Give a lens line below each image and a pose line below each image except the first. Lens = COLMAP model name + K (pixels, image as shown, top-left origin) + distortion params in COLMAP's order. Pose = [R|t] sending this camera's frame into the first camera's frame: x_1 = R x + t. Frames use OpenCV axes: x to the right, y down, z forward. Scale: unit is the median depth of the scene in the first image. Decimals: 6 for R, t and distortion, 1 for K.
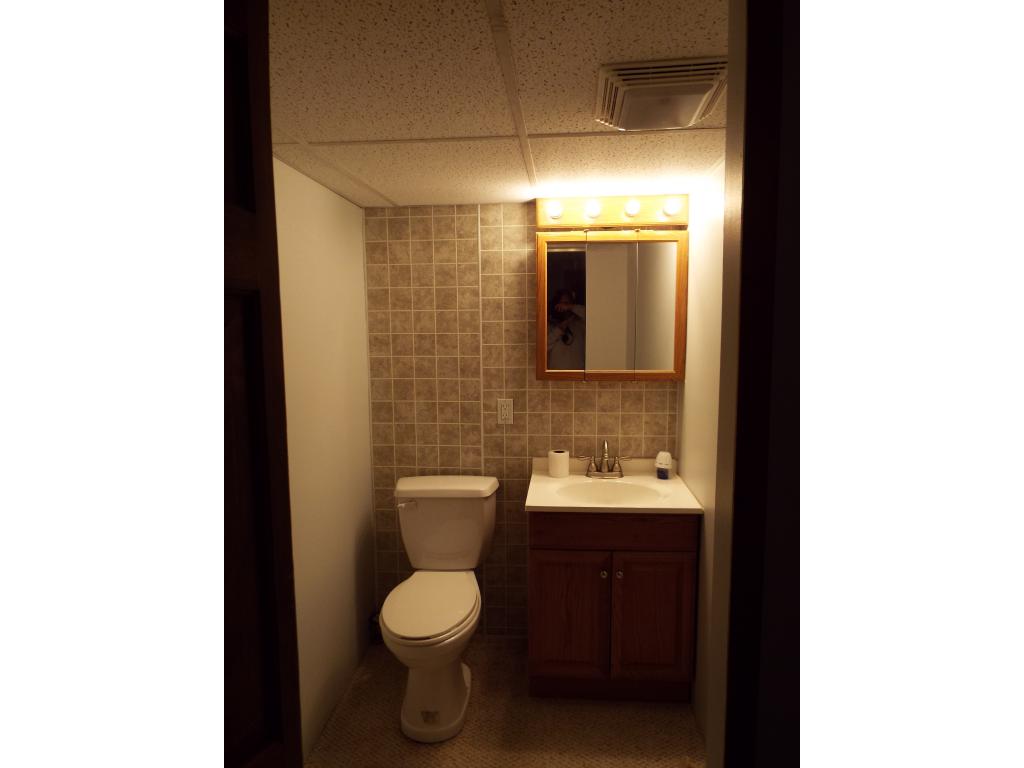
lens RADIAL K [[561.6, 0, 512.0], [0, 561.6, 384.0], [0, 0, 1]] dist [-0.000891, -0.000332]
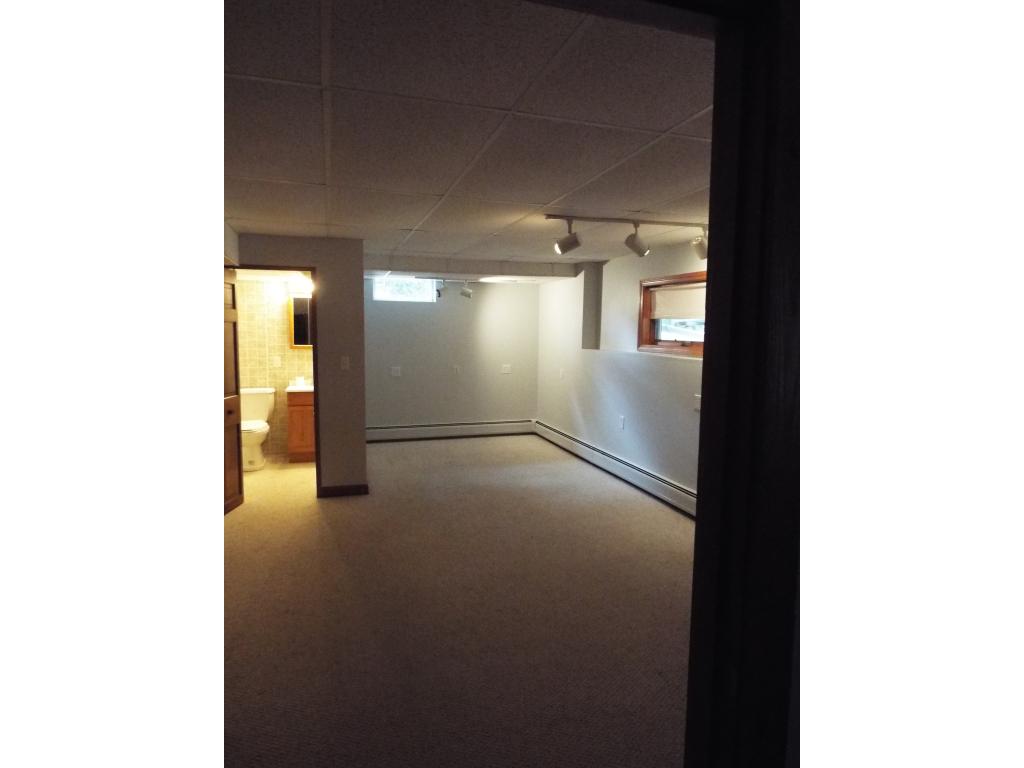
lens RADIAL K [[561.6, 0, 512.0], [0, 561.6, 384.0], [0, 0, 1]] dist [-0.000891, -0.000332]
pose [[0.925241, -0.016583, 0.379018, 0.005708], [0.016759, 0.999856, 0.002836, 0.158901], [-0.379010, 0.003728, 0.925385, -1.747011]]
